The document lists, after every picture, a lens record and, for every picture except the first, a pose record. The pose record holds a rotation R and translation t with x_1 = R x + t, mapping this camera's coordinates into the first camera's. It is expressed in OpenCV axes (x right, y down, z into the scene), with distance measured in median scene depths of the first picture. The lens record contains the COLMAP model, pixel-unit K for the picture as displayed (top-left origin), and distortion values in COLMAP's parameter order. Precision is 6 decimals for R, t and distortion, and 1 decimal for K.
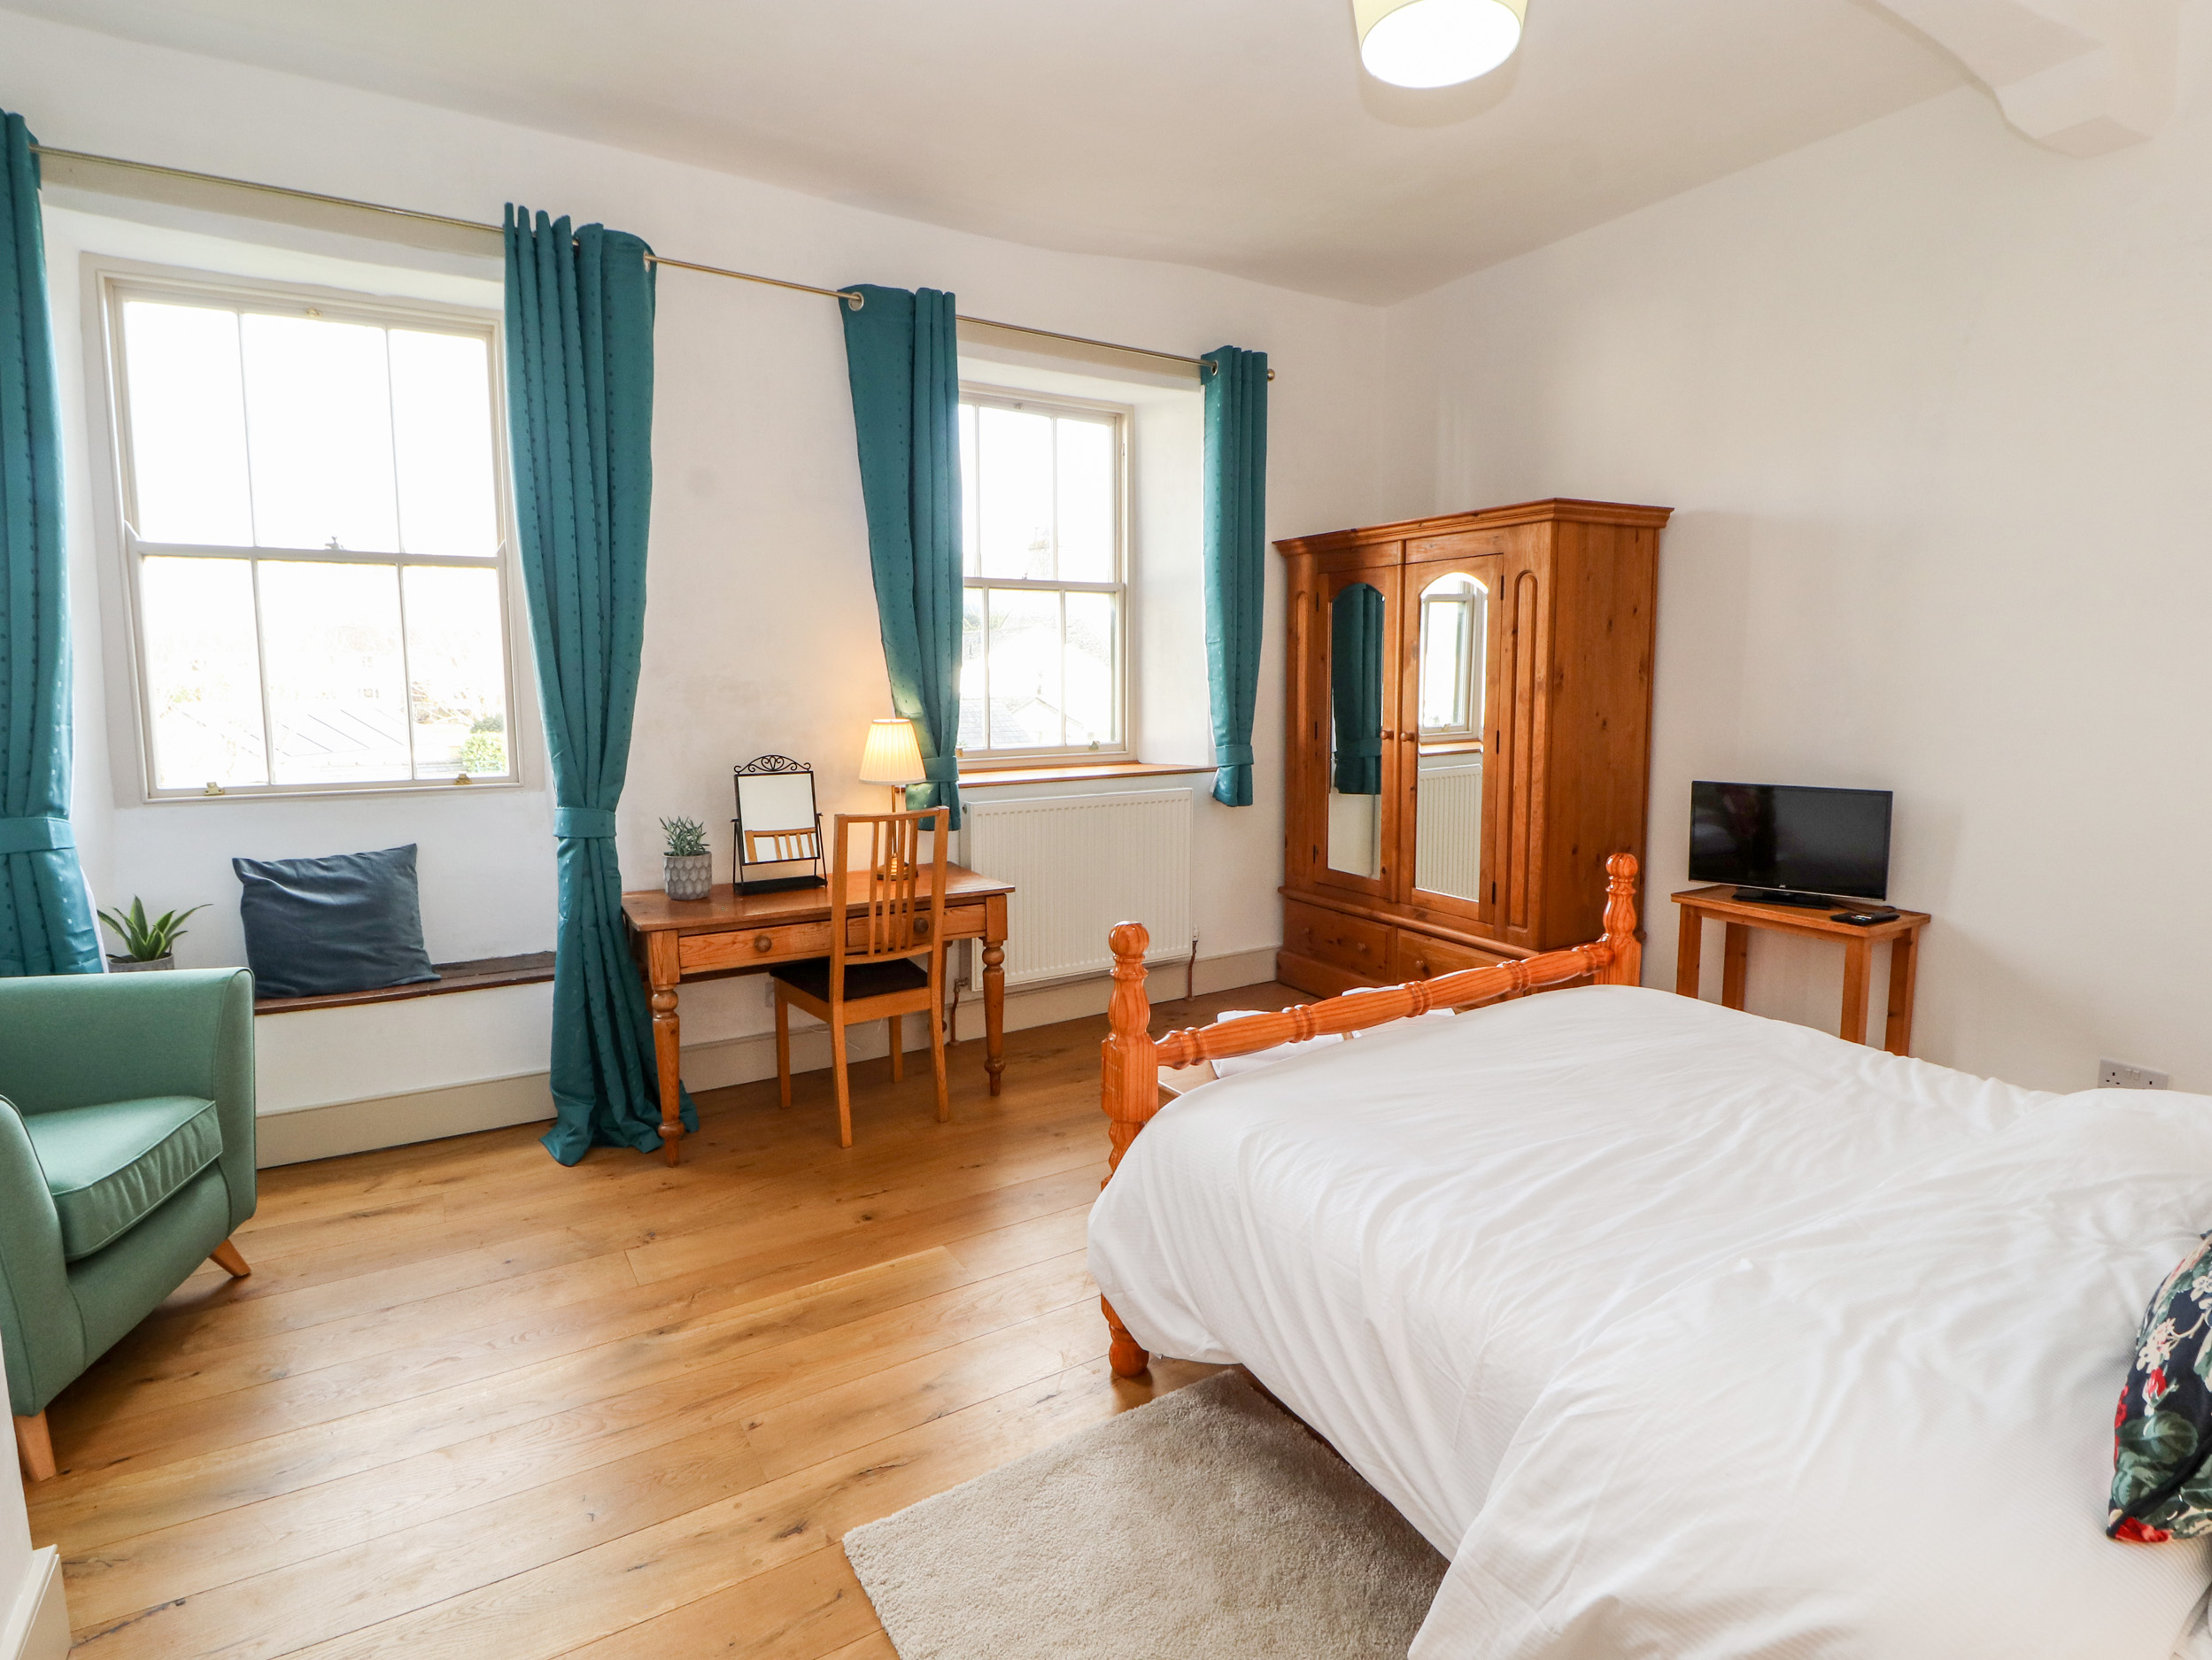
lens RADIAL K [[1174.1, 0, 1134.8], [0, 1174.1, 801.4], [0, 0, 1]] dist [0.011137, -0.016989]
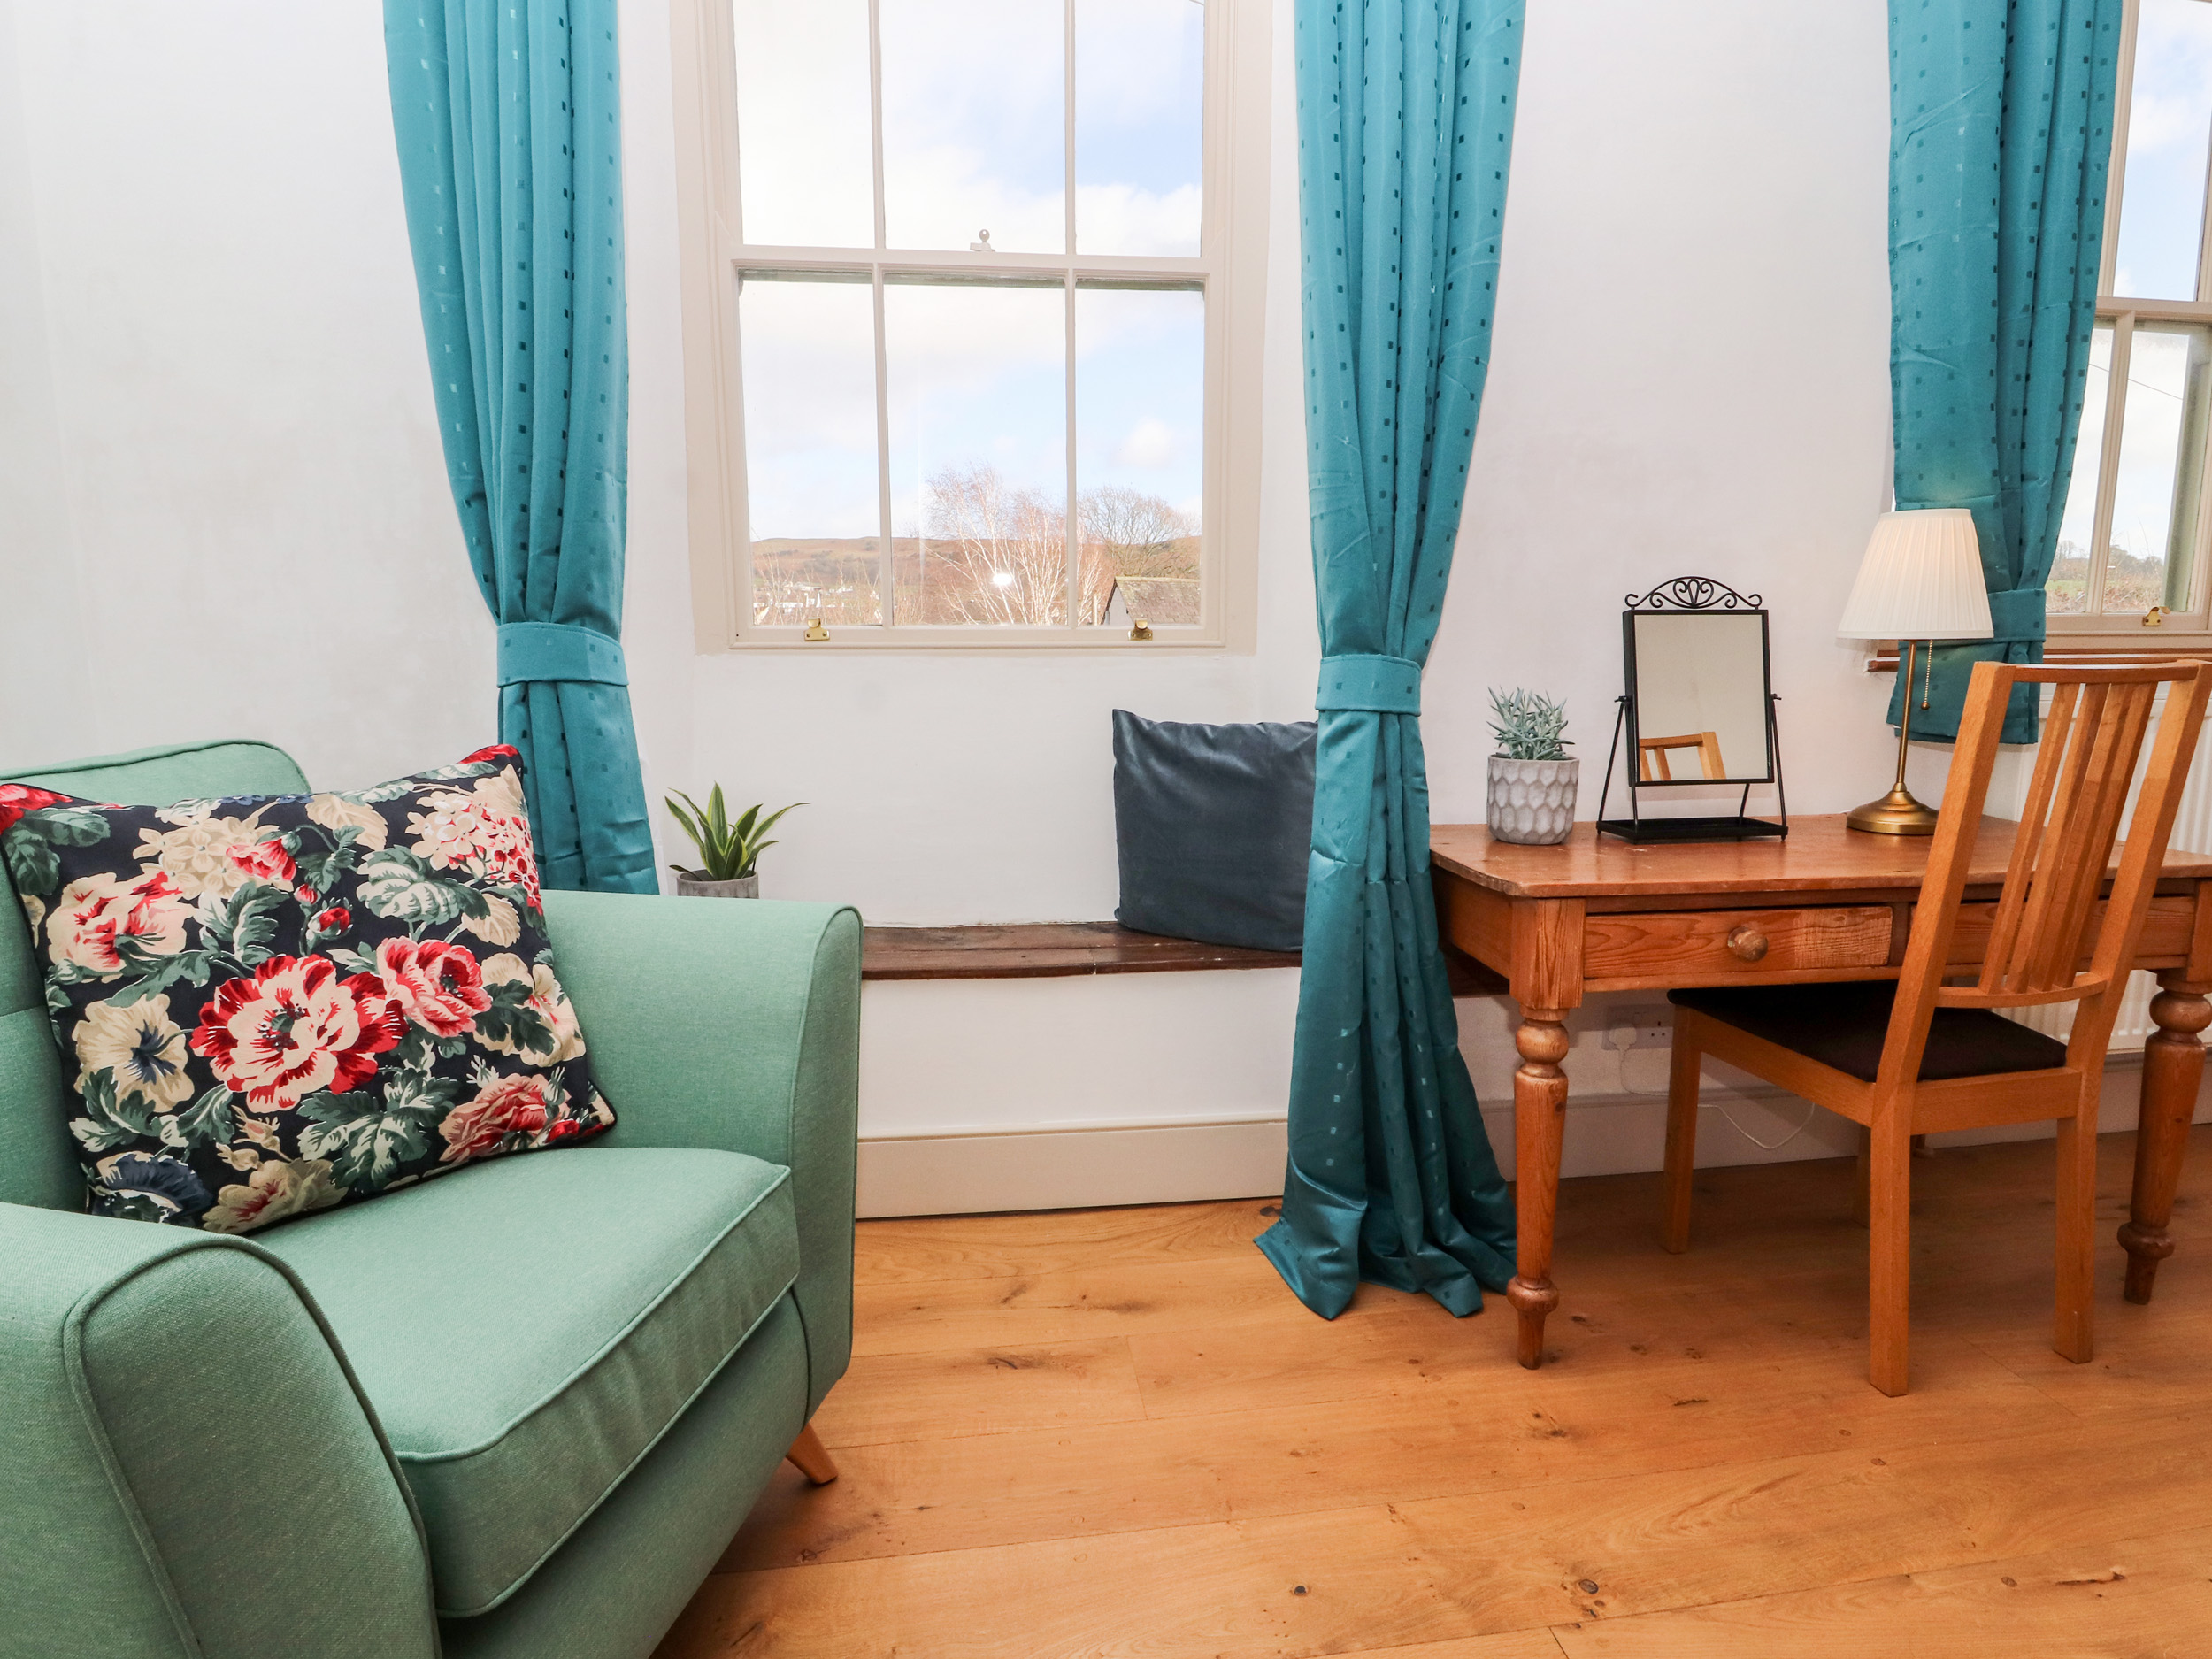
lens RADIAL K [[1176.1, 0, 1107.6], [0, 1176.1, 835.5], [0, 0, 1]] dist [-0.001755, -0.014596]
pose [[0.906122, 0.058640, -0.418933, -0.334802], [-0.040809, 0.997844, 0.051408, 0.060842], [0.421044, -0.029486, 0.906561, 0.441451]]
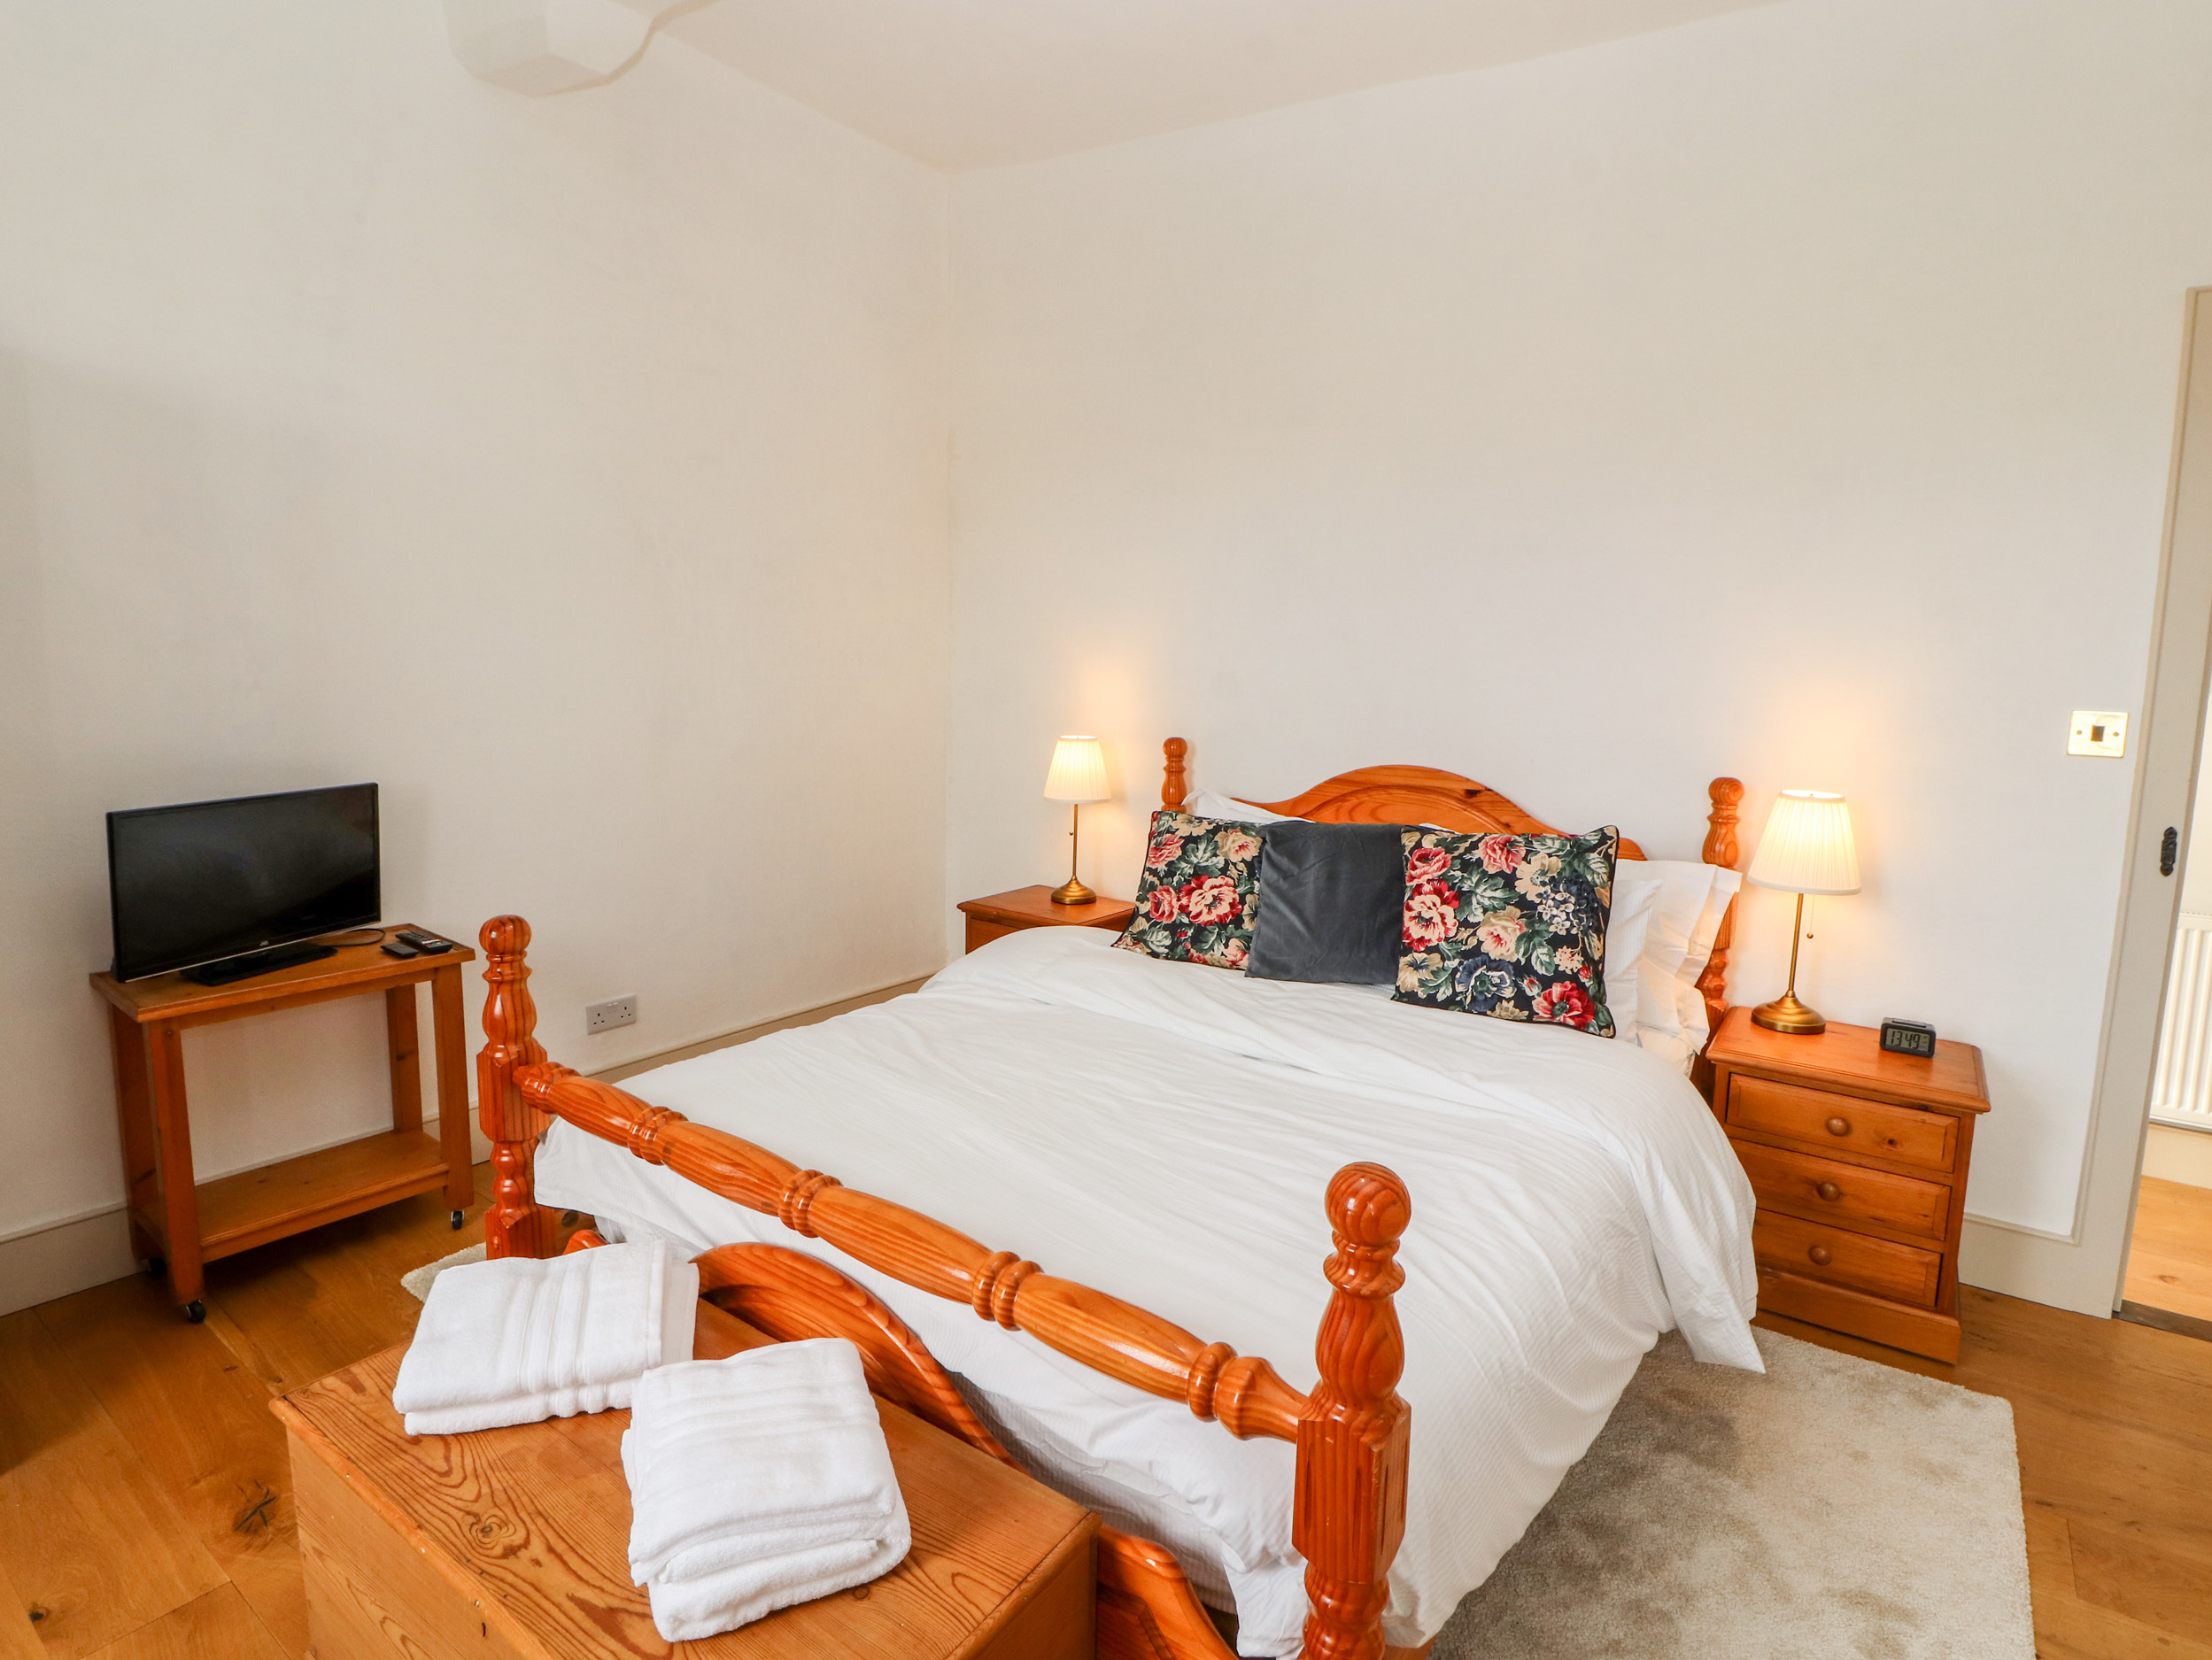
lens RADIAL K [[1147.3, 0, 1132.6], [0, 1147.3, 796.5], [0, 0, 1]] dist [0.000802, -0.013210]
pose [[-0.379131, -0.121556, 0.917324, -0.239432], [0.078281, 0.983567, 0.162687, -0.081227], [-0.922026, 0.133488, -0.363385, 0.785464]]
